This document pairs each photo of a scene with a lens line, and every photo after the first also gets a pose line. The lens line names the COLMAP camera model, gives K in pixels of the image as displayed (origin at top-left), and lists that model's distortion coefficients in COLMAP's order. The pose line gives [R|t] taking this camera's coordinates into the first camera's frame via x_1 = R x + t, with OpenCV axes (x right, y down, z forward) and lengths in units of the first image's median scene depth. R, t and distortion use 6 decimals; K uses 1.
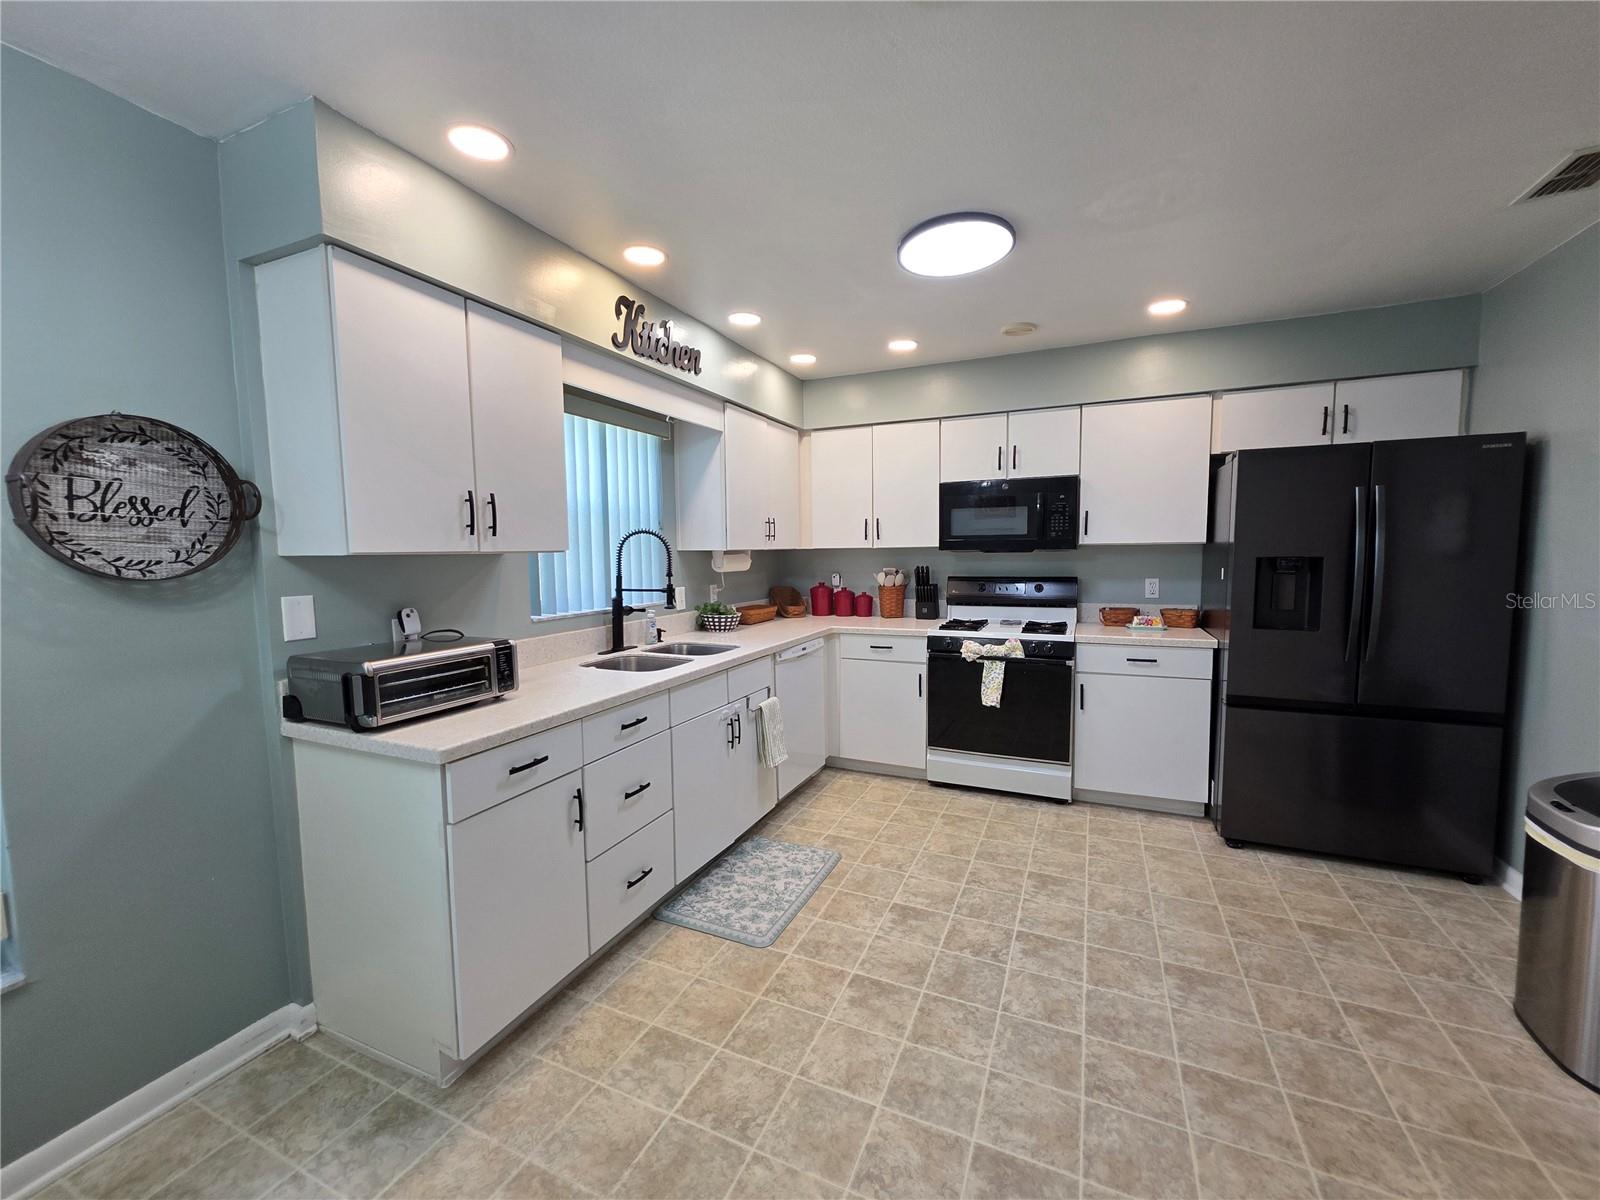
lens RADIAL K [[640.8, 0, 799.3], [0, 640.8, 601.5], [0, 0, 1]] dist [0.001132, -0.000083]
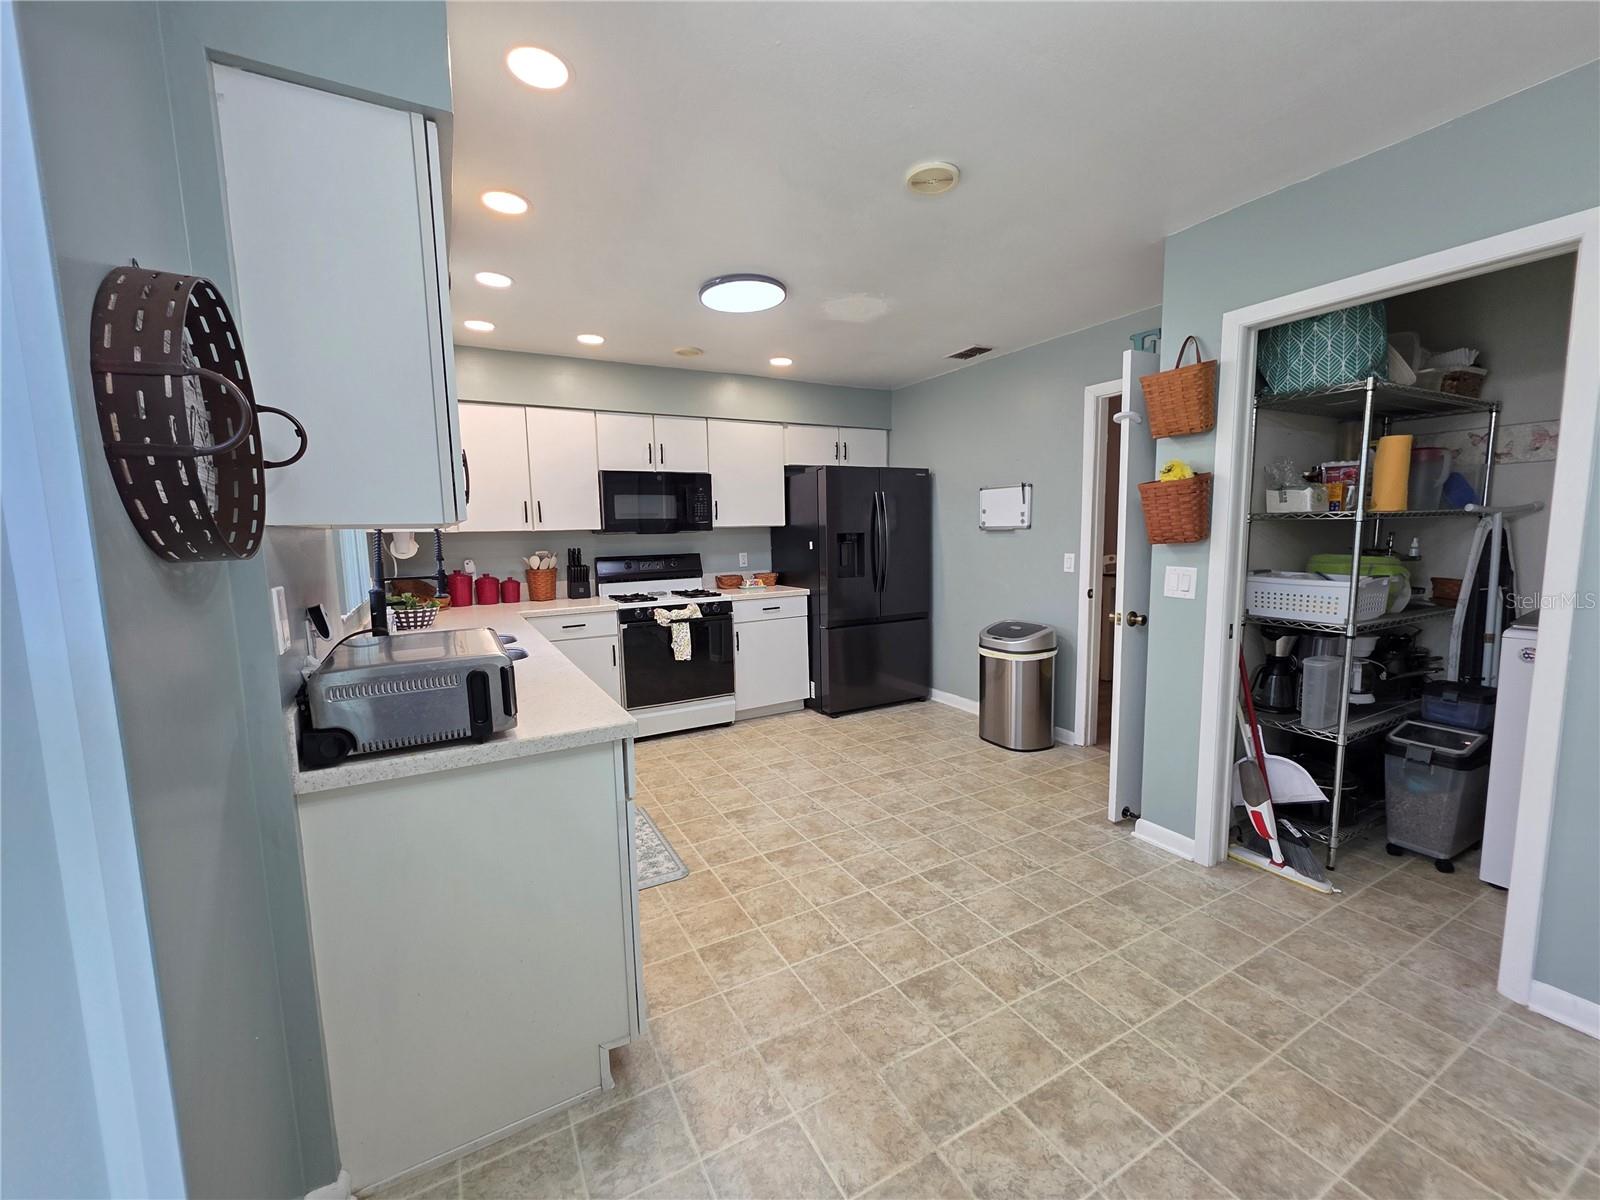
lens RADIAL K [[640.8, 0, 799.3], [0, 640.8, 601.5], [0, 0, 1]] dist [0.001132, -0.000083]
pose [[0.601621, -0.089036, 0.793804, -0.523750], [0.079597, 0.995505, 0.051333, 0.008519], [-0.794806, 0.032302, 0.606004, 0.089708]]
